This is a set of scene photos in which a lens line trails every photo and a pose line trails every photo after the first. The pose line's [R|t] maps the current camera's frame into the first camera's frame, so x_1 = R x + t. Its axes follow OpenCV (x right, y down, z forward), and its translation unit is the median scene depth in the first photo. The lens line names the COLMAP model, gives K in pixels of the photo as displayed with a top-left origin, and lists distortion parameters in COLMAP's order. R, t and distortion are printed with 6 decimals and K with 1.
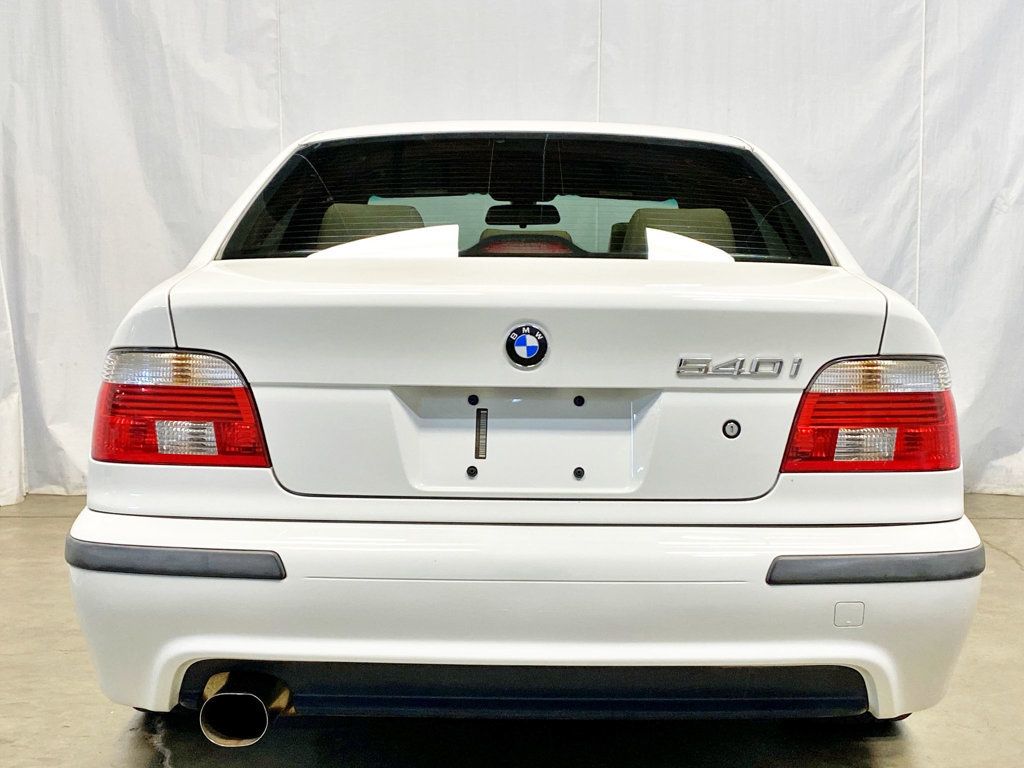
lens RADIAL K [[1339.8, 0, 512.0], [0, 1339.8, 384.0], [0, 0, 1]] dist [0.128586, -0.051687]
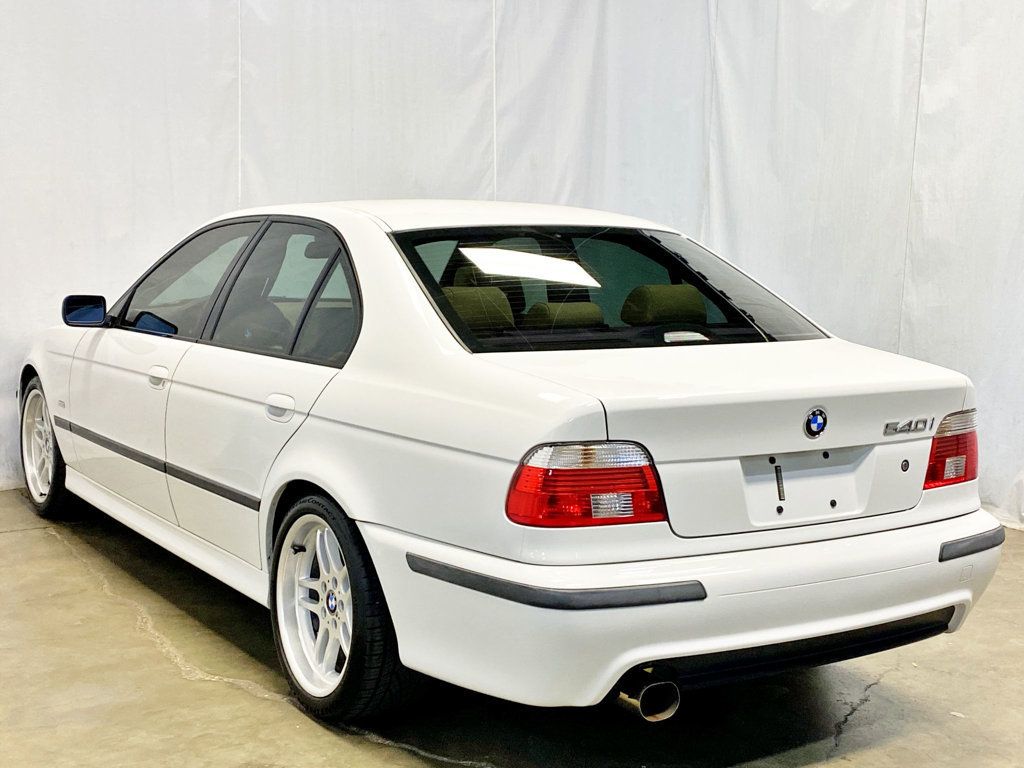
lens RADIAL K [[1339.8, 0, 512.0], [0, 1339.8, 384.0], [0, 0, 1]] dist [0.128586, -0.051687]
pose [[0.858537, -0.056324, 0.509649, -1.020625], [0.033358, 0.997978, 0.054098, -0.160694], [-0.511666, -0.029444, 0.858680, -0.111348]]
